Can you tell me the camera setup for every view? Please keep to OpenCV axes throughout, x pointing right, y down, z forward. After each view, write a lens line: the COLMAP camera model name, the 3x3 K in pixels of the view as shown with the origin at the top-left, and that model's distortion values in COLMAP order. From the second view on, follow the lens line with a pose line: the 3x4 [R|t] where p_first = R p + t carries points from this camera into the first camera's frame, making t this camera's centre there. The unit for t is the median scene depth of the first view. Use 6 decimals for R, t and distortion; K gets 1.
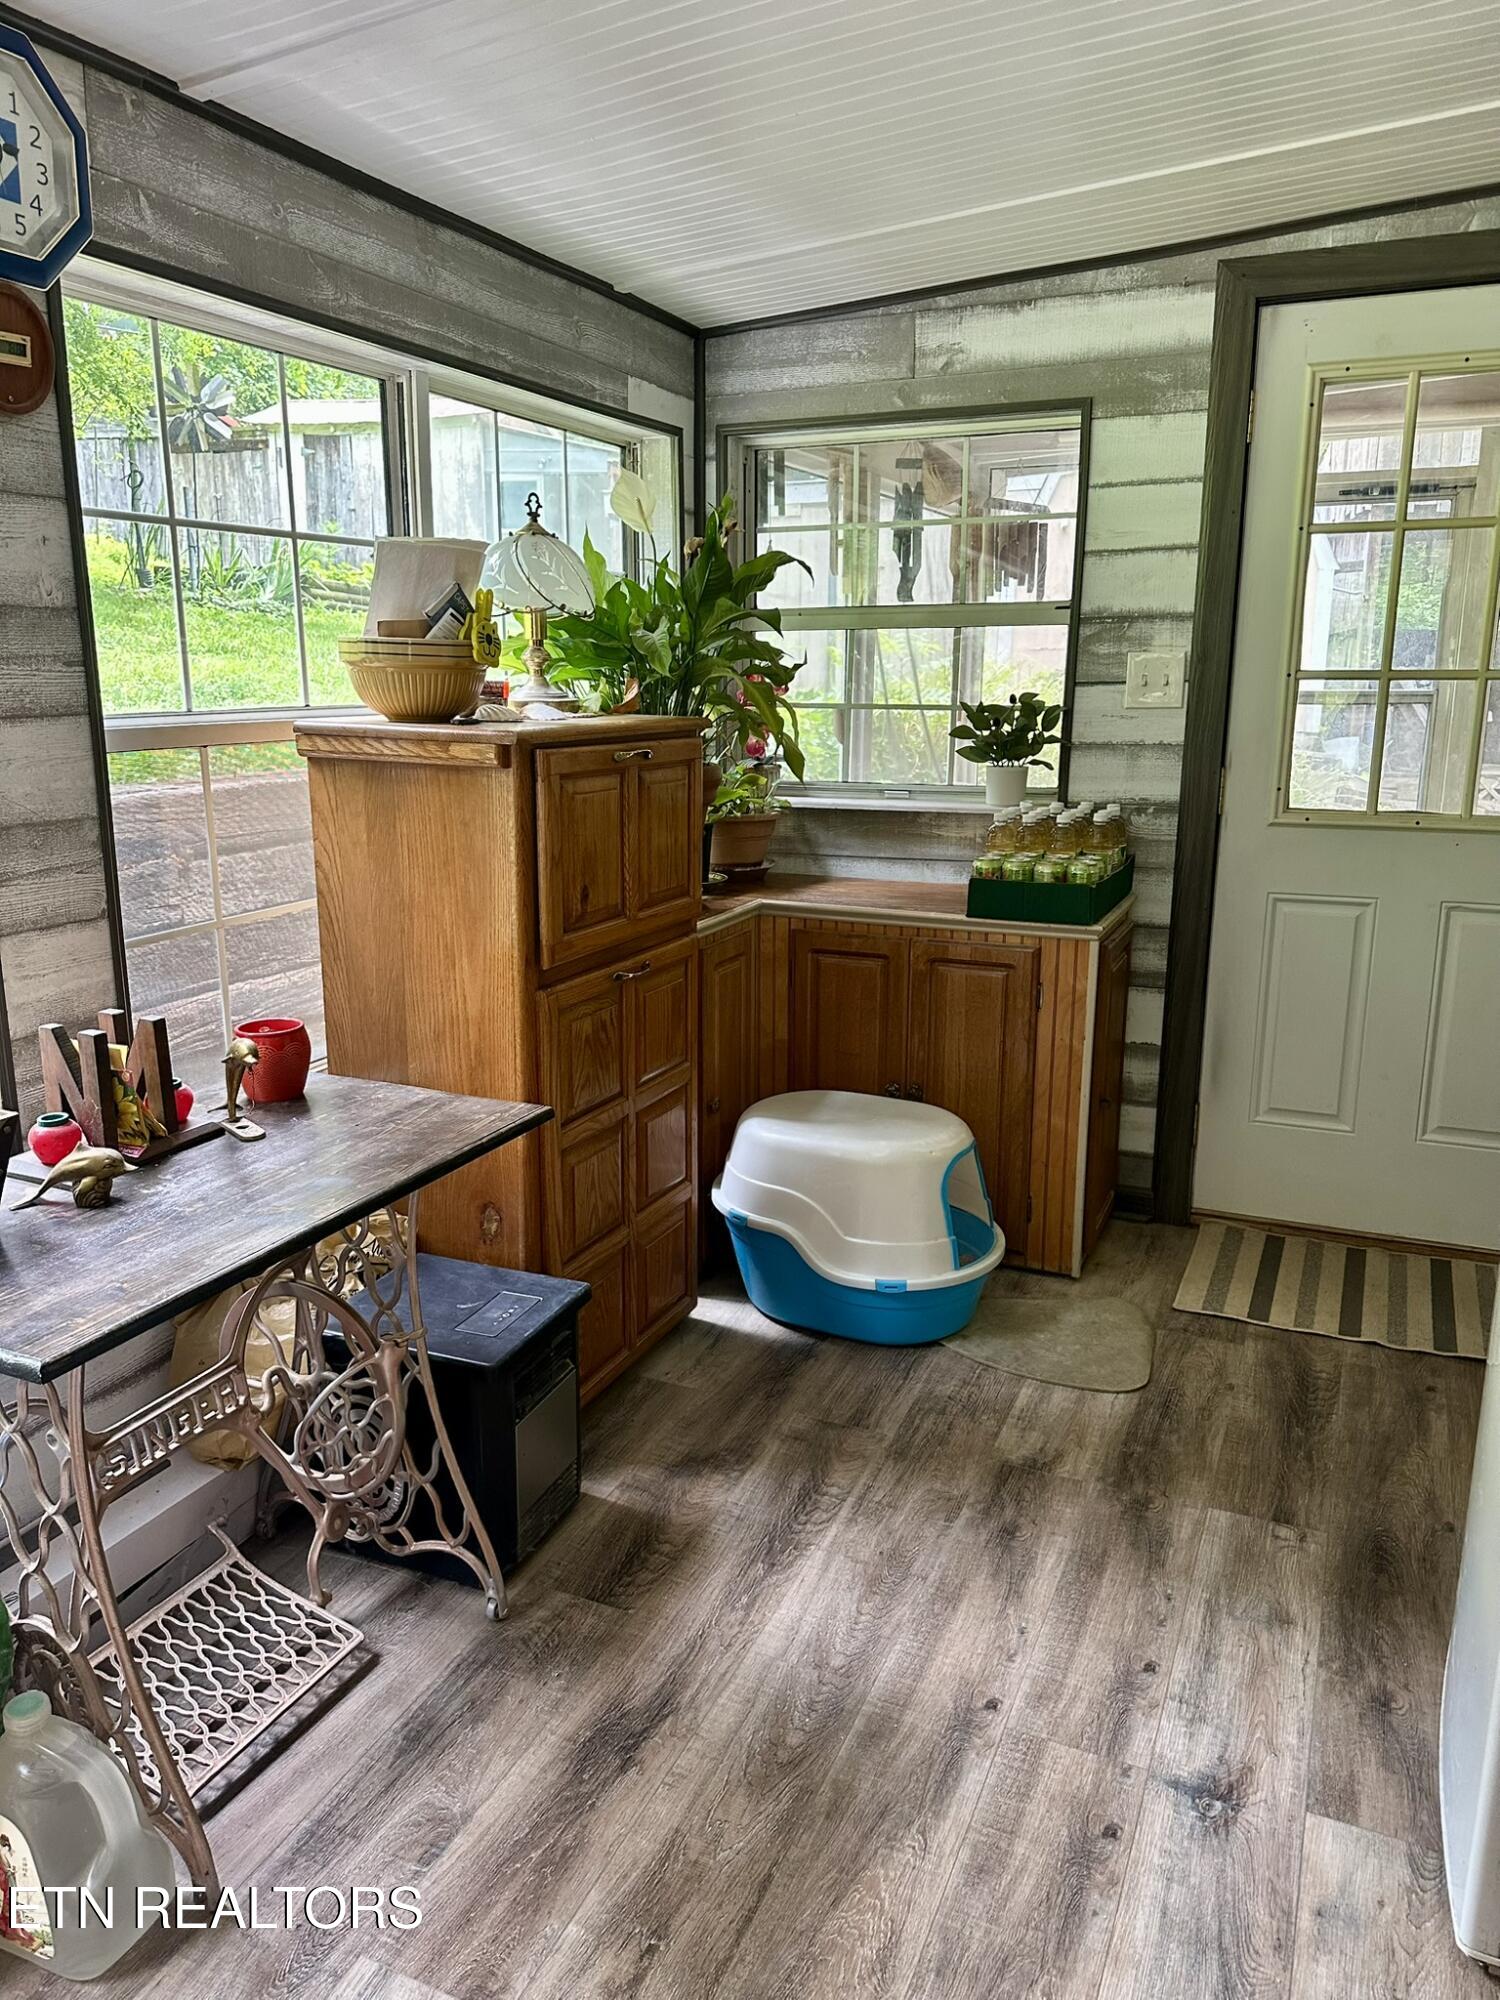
lens RADIAL K [[1440.3, 0, 738.2], [0, 1440.3, 1002.7], [0, 0, 1]] dist [0.075228, -0.073745]
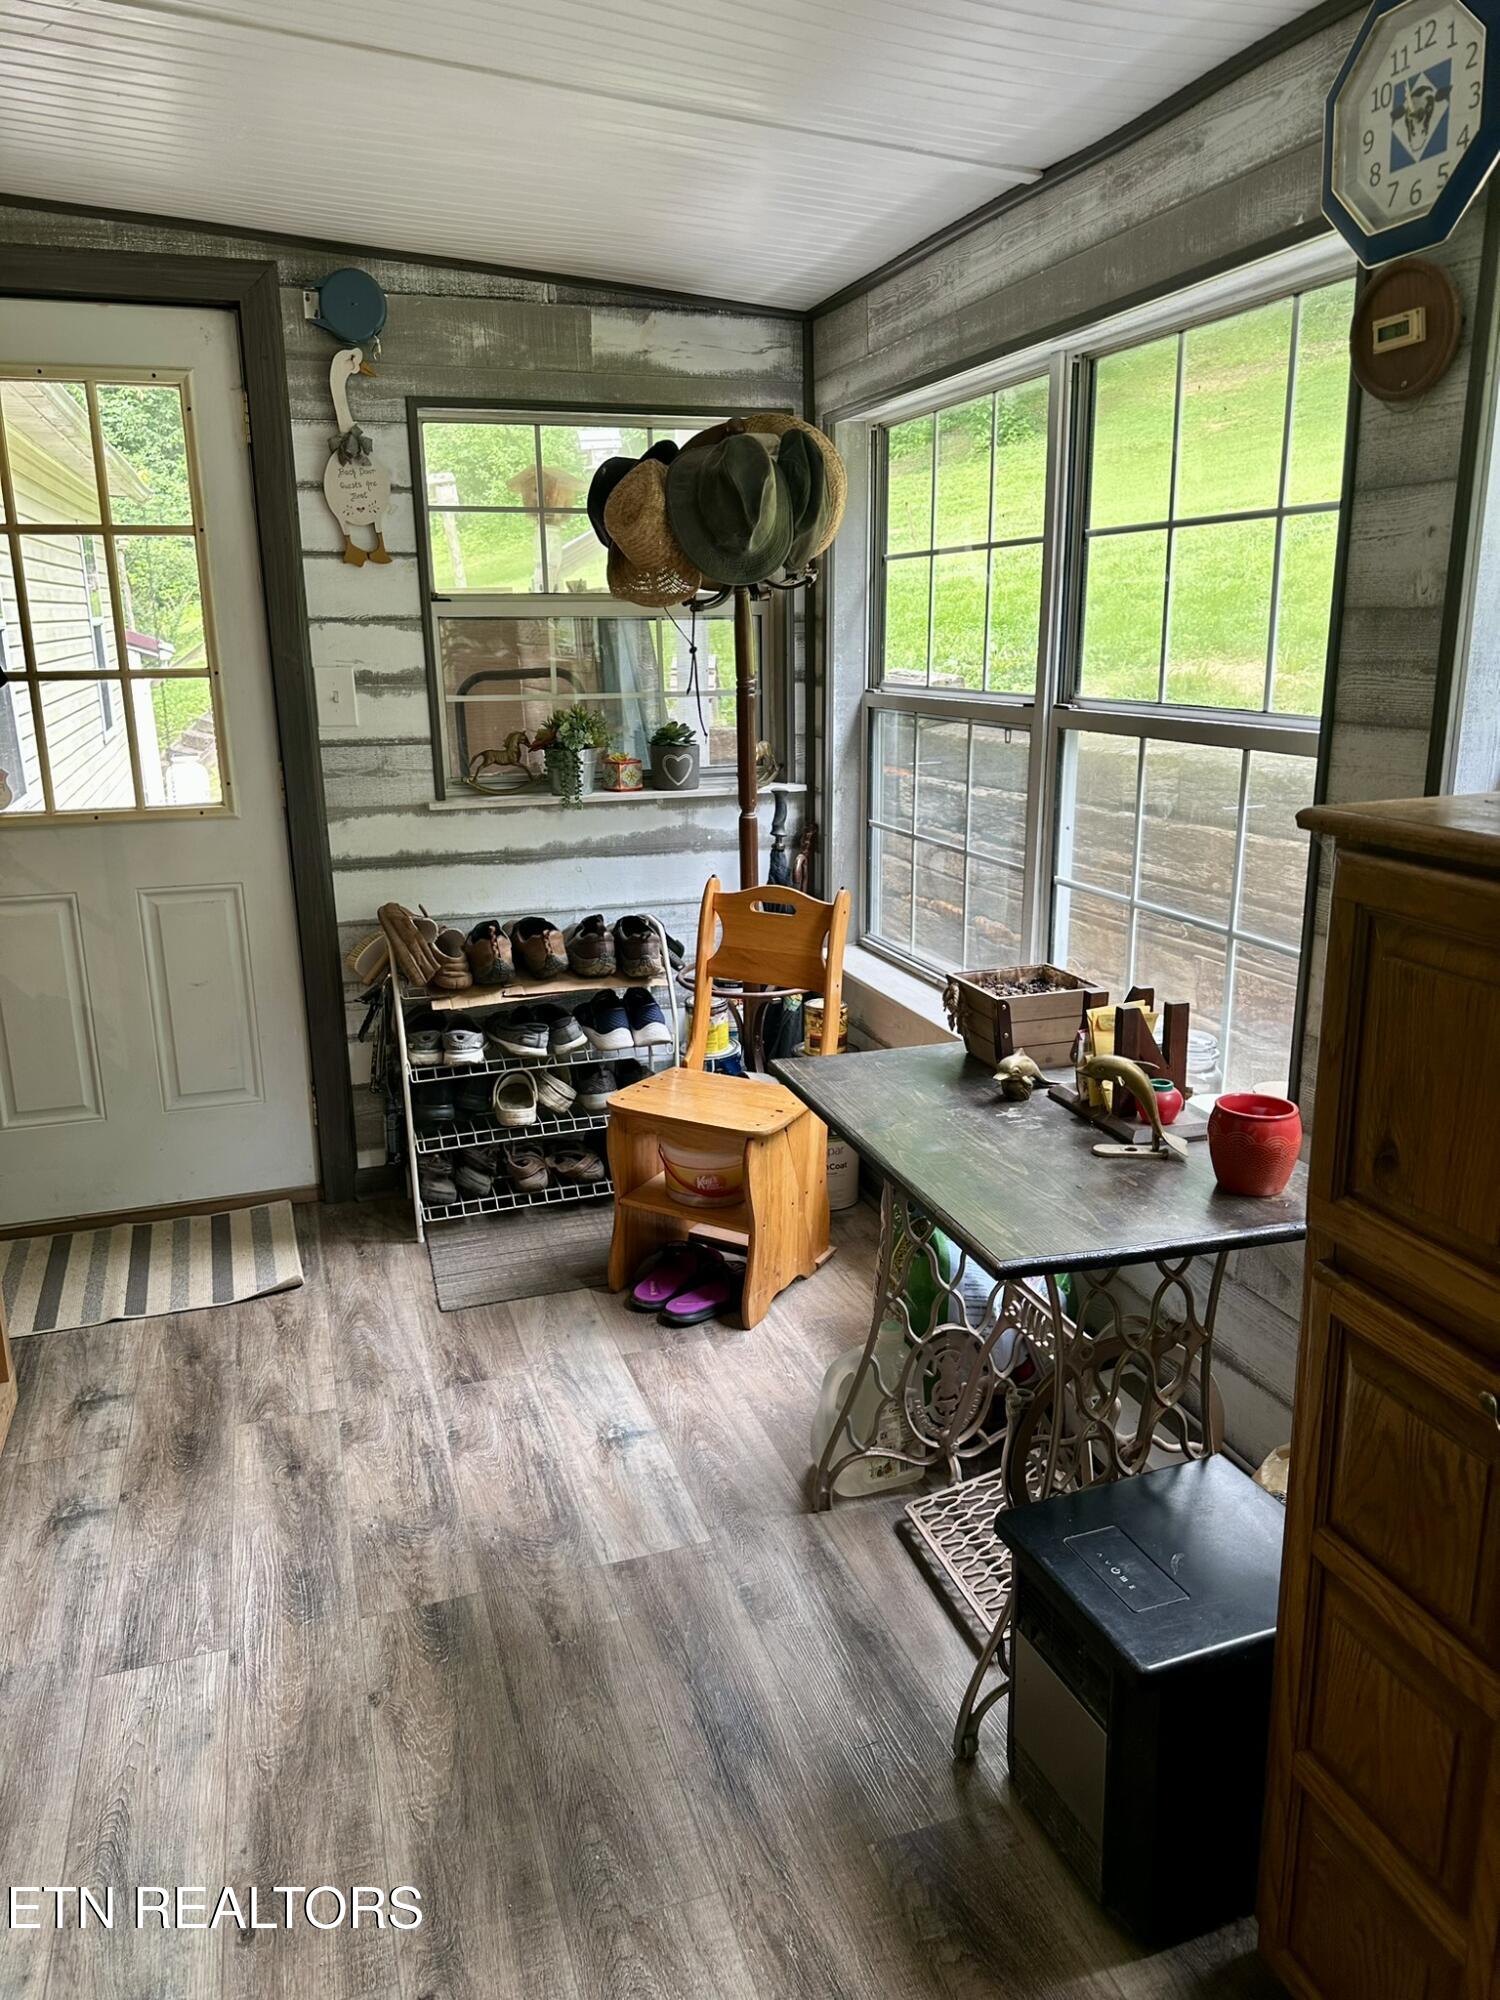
lens RADIAL K [[1440.3, 0, 739.9], [0, 1440.3, 988.2], [0, 0, 1]] dist [0.075228, -0.073745]
pose [[-0.739536, 0.183814, -0.647533, 0.479959], [-0.130486, 0.904594, 0.405812, -0.386315], [0.660349, 0.384606, -0.644994, 1.460098]]
